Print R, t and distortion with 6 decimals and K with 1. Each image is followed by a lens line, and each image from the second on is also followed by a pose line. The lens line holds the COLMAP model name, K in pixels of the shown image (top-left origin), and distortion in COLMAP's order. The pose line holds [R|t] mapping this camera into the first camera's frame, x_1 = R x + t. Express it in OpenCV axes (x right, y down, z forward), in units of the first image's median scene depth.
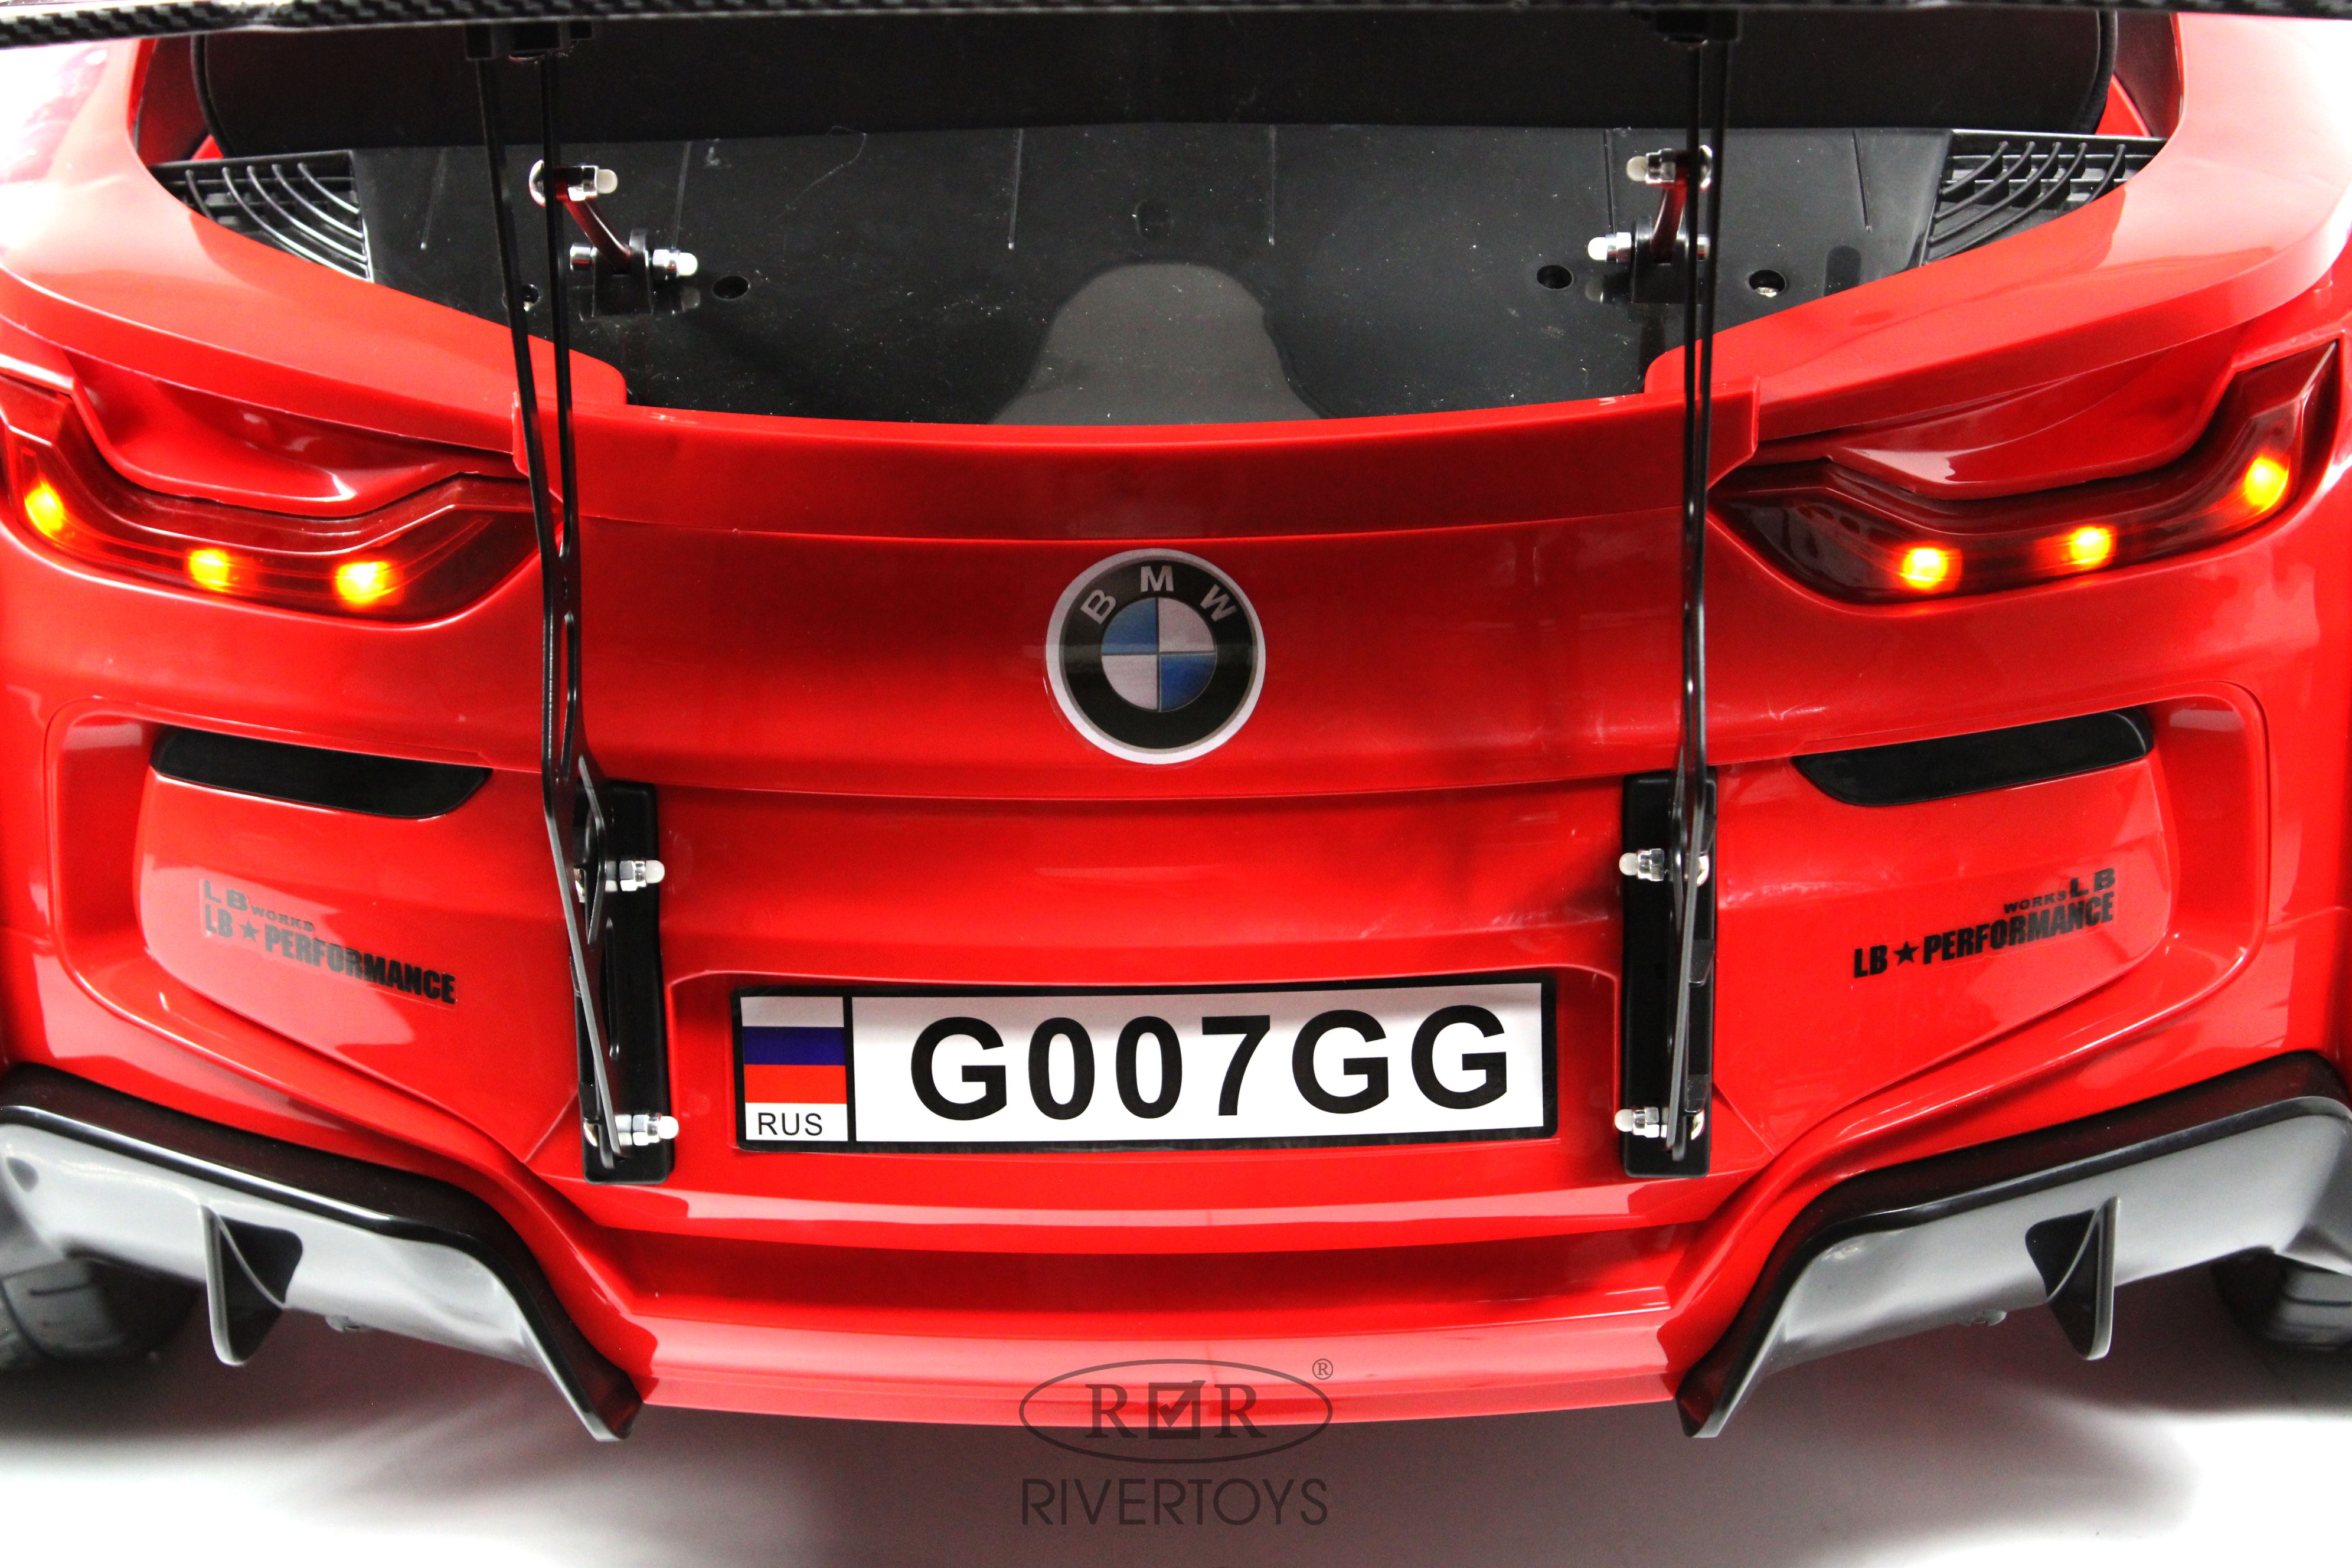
lens RADIAL K [[4992.0, 0, 1172.7], [0, 4992.0, 796.7], [0, 0, 1]] dist [0.051357, 0.000000]
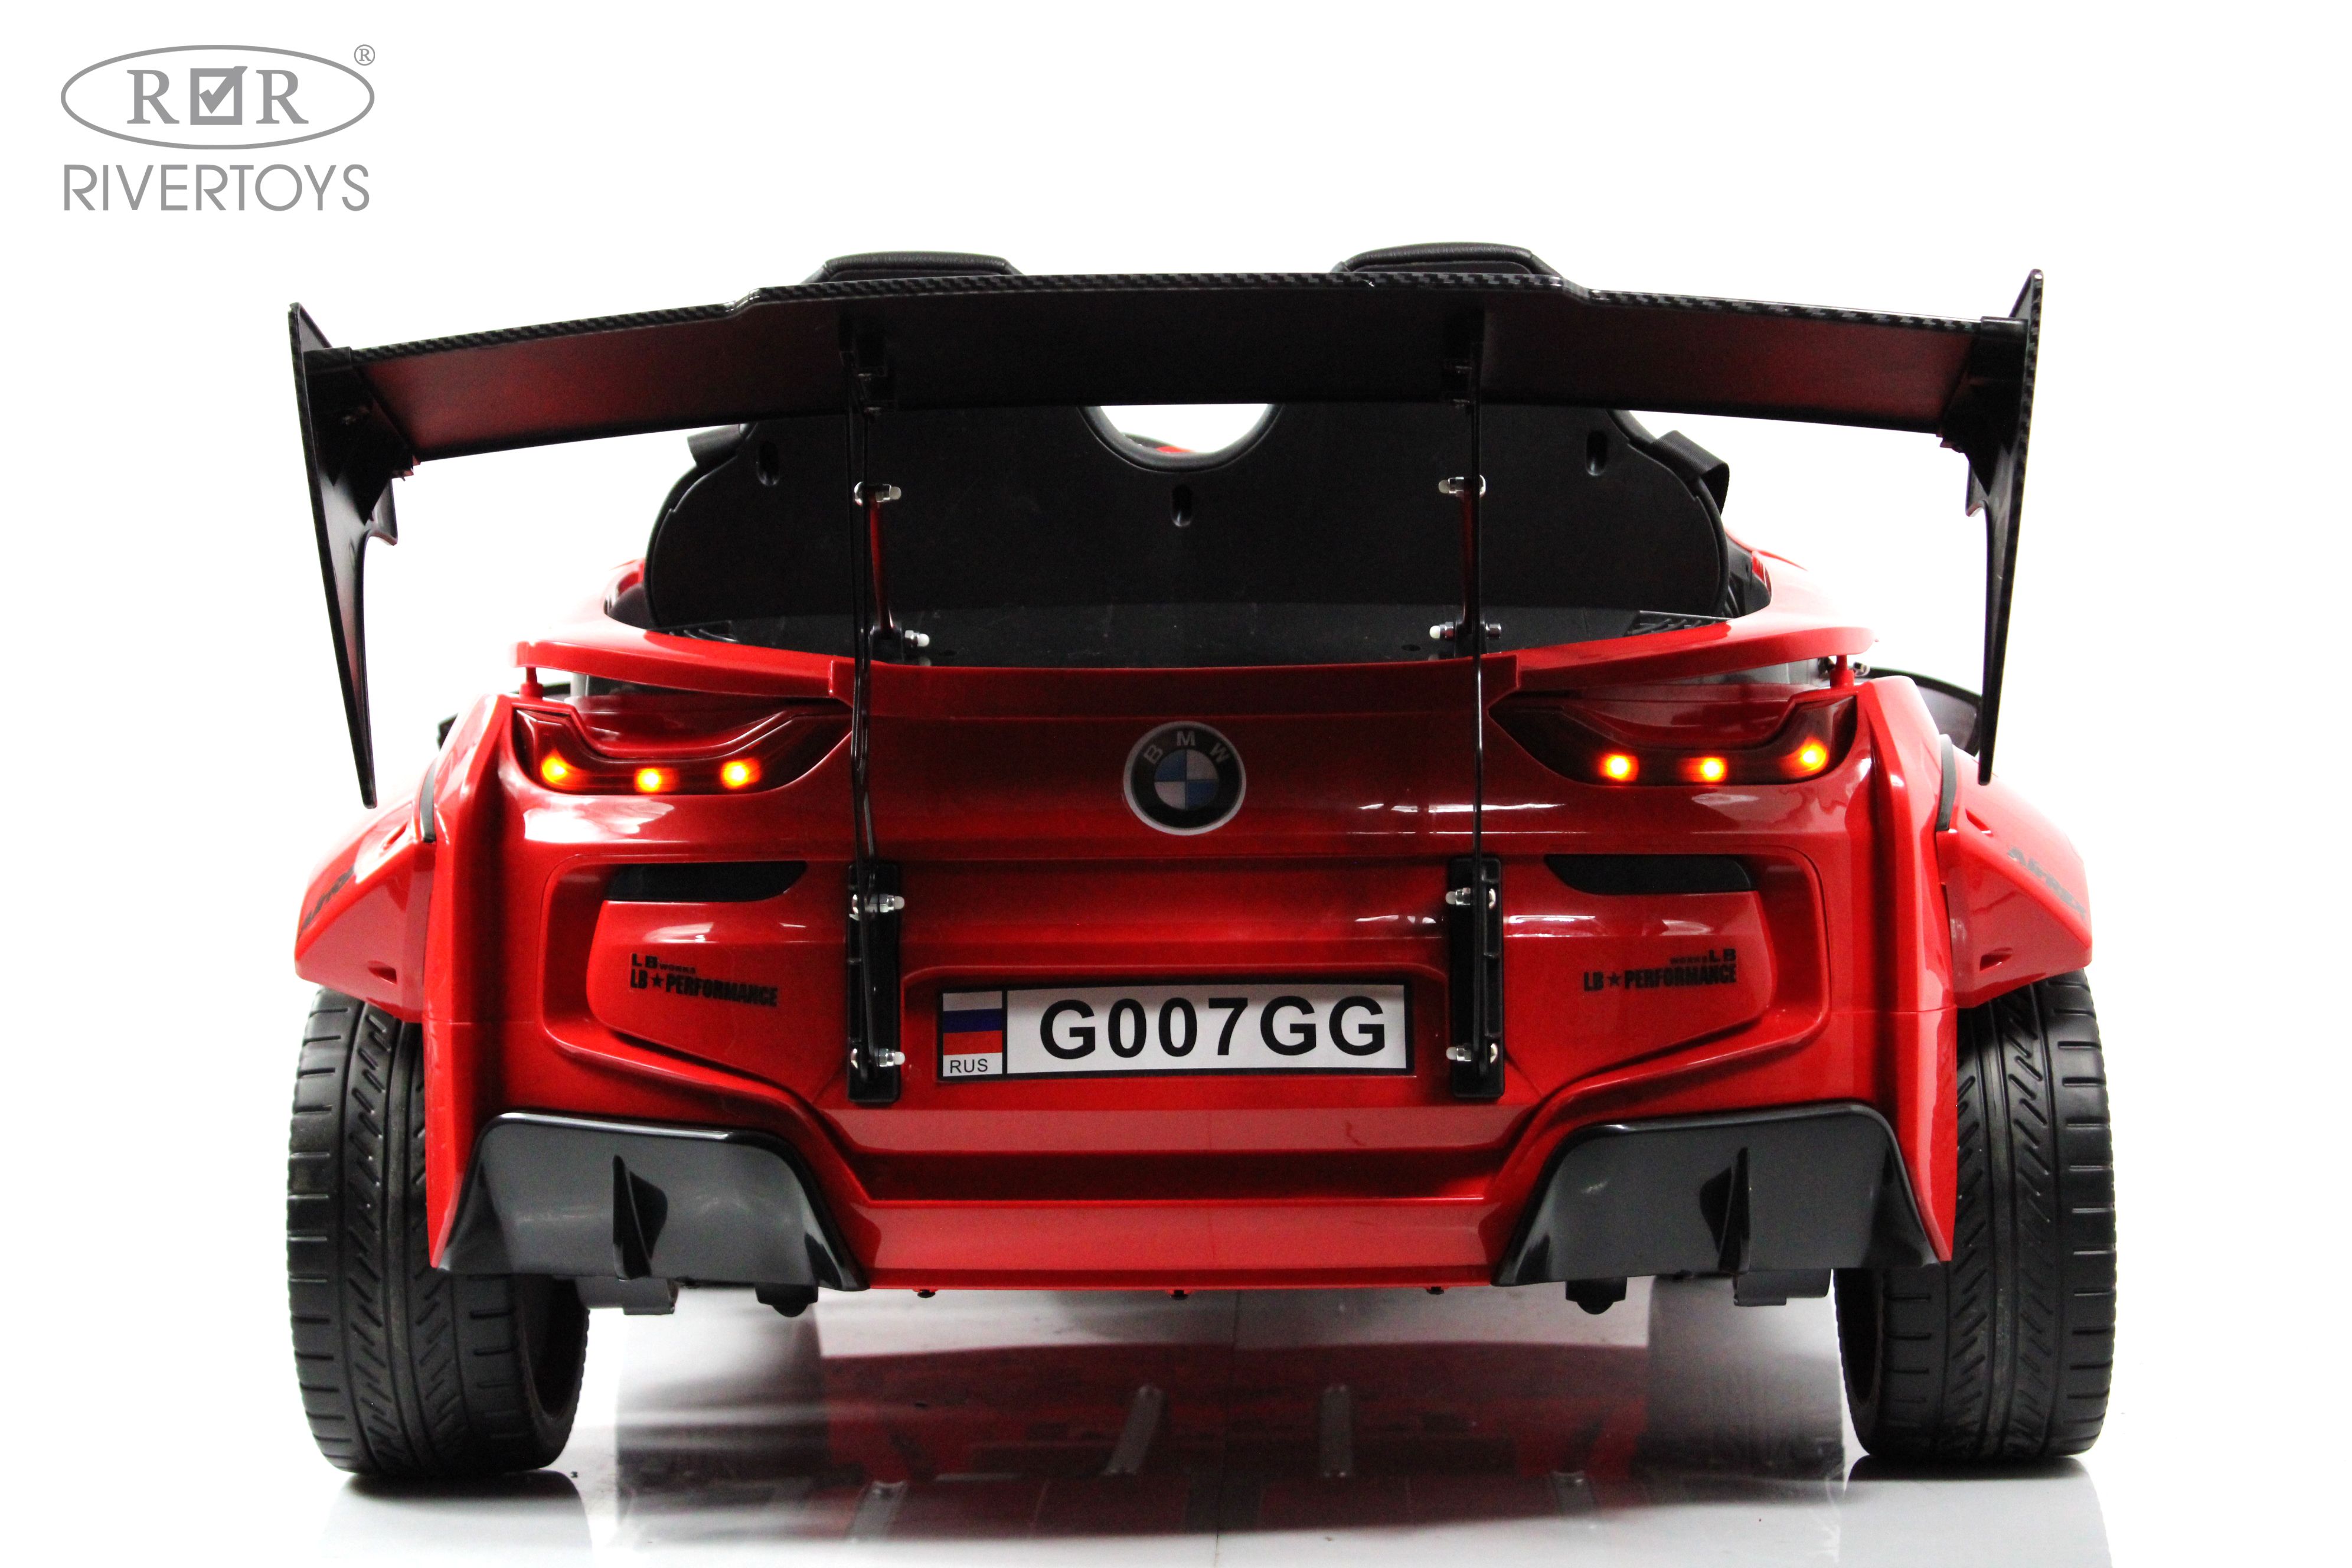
lens RADIAL K [[4884.6, 0, 1166.4], [0, 4884.6, 784.2], [0, 0, 1]] dist [0.043199, 0.000000]
pose [[0.999901, 0.011035, -0.008700, 0.005126], [-0.013624, 0.912954, -0.407835, 0.663547], [0.003442, 0.407914, 0.913014, -0.578877]]
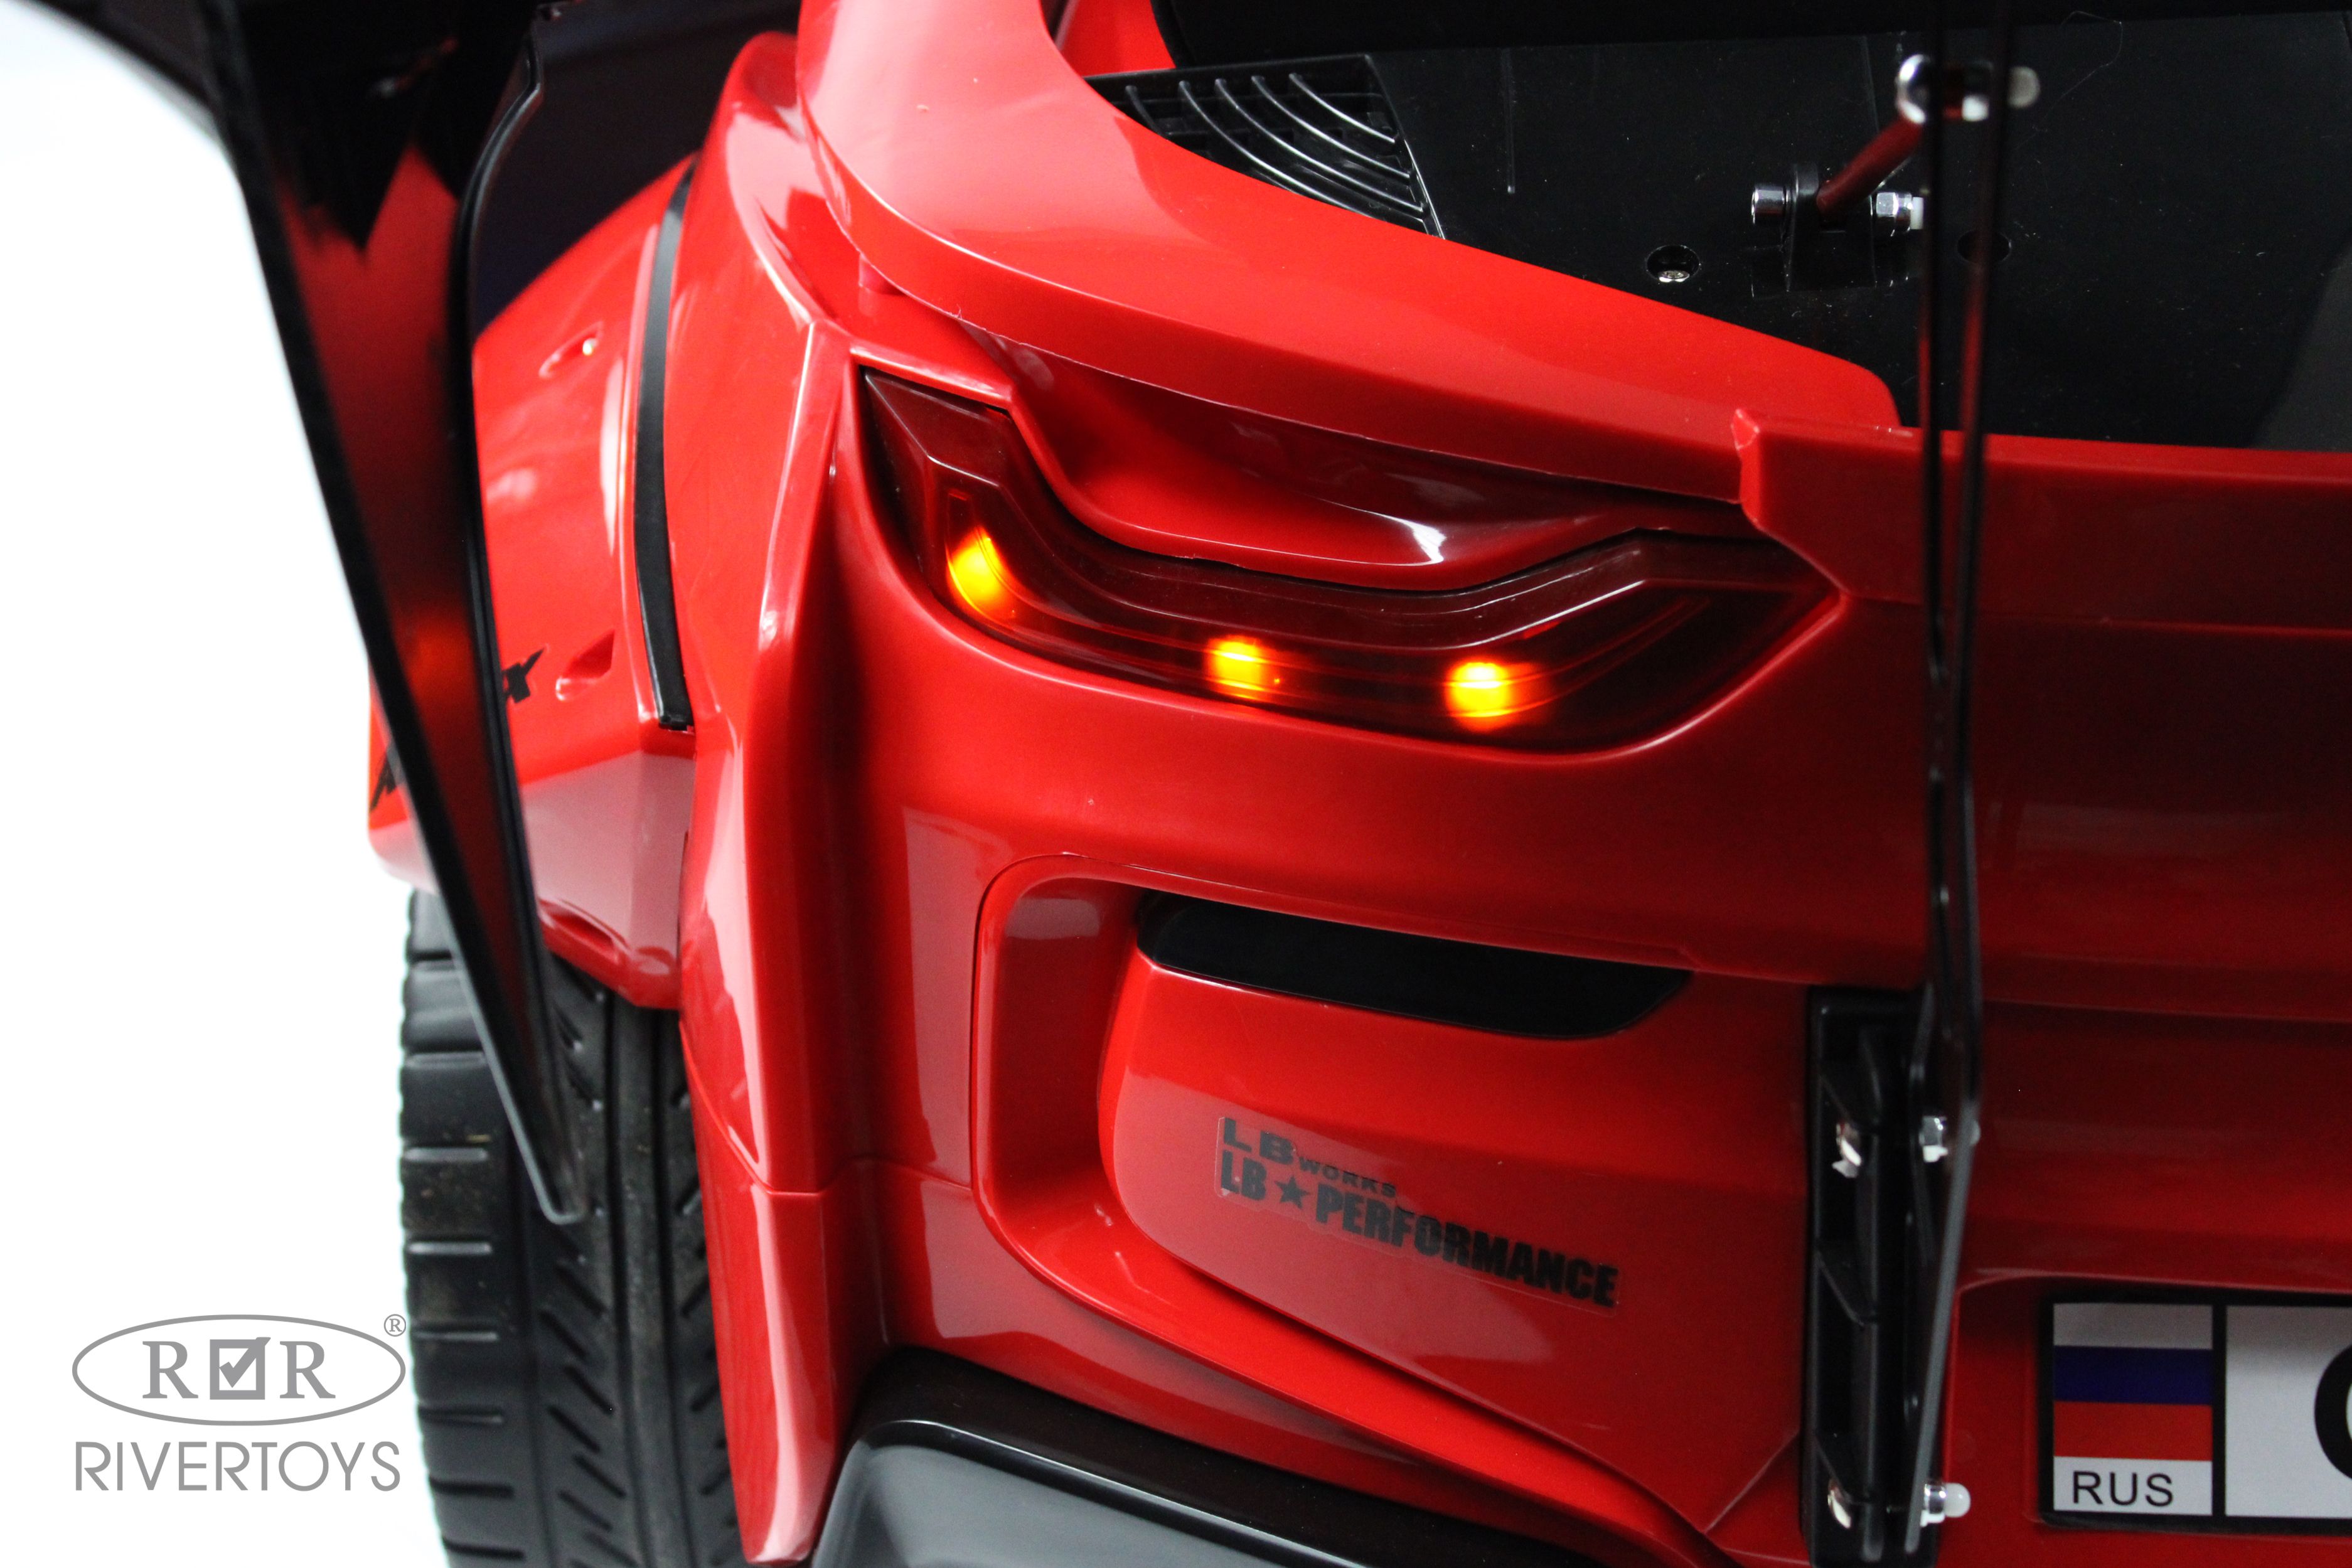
lens RADIAL K [[4545.2, 0, 1166.2], [0, 4545.2, 780.1], [0, 0, 1]] dist [0.043480, 0.000000]
pose [[0.999801, -0.005390, -0.019228, -0.193453], [0.005833, 0.999717, 0.023070, -0.045180], [0.019098, -0.023178, 0.999549, 0.384254]]
